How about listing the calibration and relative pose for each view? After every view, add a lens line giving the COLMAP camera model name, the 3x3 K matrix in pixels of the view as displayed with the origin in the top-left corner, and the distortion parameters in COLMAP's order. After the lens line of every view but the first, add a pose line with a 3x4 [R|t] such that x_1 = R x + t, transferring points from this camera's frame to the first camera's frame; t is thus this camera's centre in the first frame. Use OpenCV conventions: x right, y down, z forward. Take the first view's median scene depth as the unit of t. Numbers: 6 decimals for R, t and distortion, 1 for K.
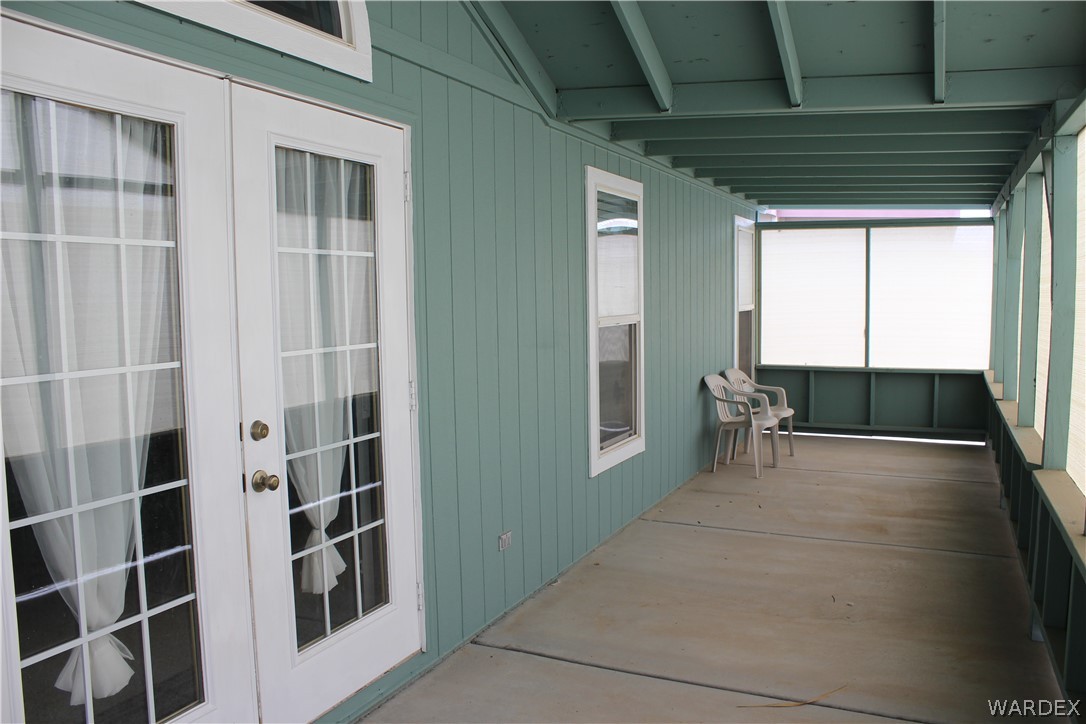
lens RADIAL K [[900.6, 0, 551.2], [0, 900.6, 370.8], [0, 0, 1]] dist [-0.171302, 0.162061]
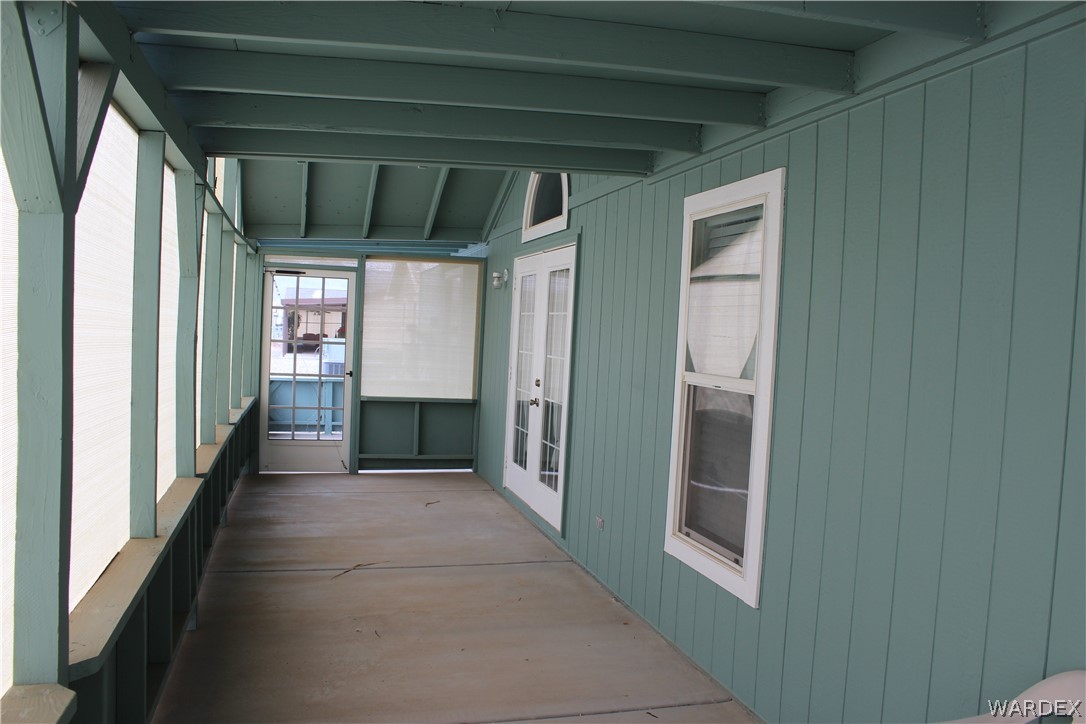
lens RADIAL K [[900.6, 0, 551.2], [0, 900.6, 370.8], [0, 0, 1]] dist [-0.171302, 0.162061]
pose [[-0.771365, 0.002086, -0.636389, 0.640348], [-0.097109, 0.987898, 0.120944, -0.139852], [0.628940, 0.155091, -0.761828, 1.462105]]
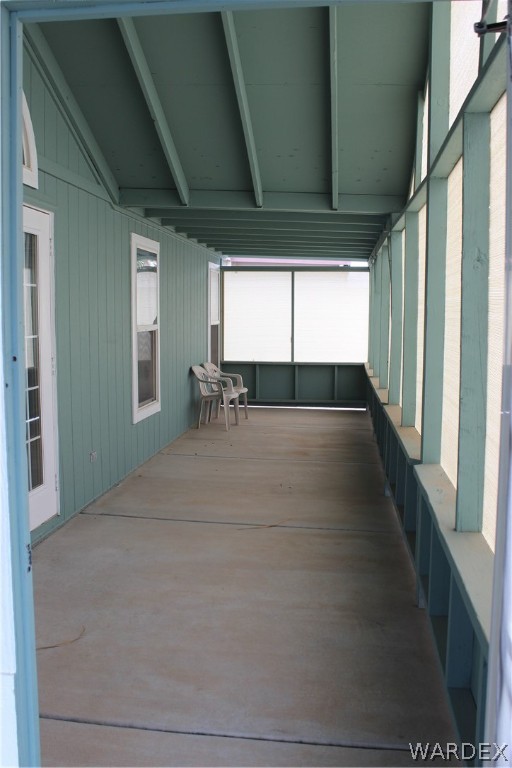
lens RADIAL K [[708.9, 0, 256.1], [0, 708.9, 373.6], [0, 0, 1]] dist [-0.114515, 0.001566]
pose [[0.955575, -0.009708, 0.294587, -0.111691], [0.011009, 0.999936, -0.002761, 0.031503], [-0.294542, 0.005882, 0.955621, -0.267942]]
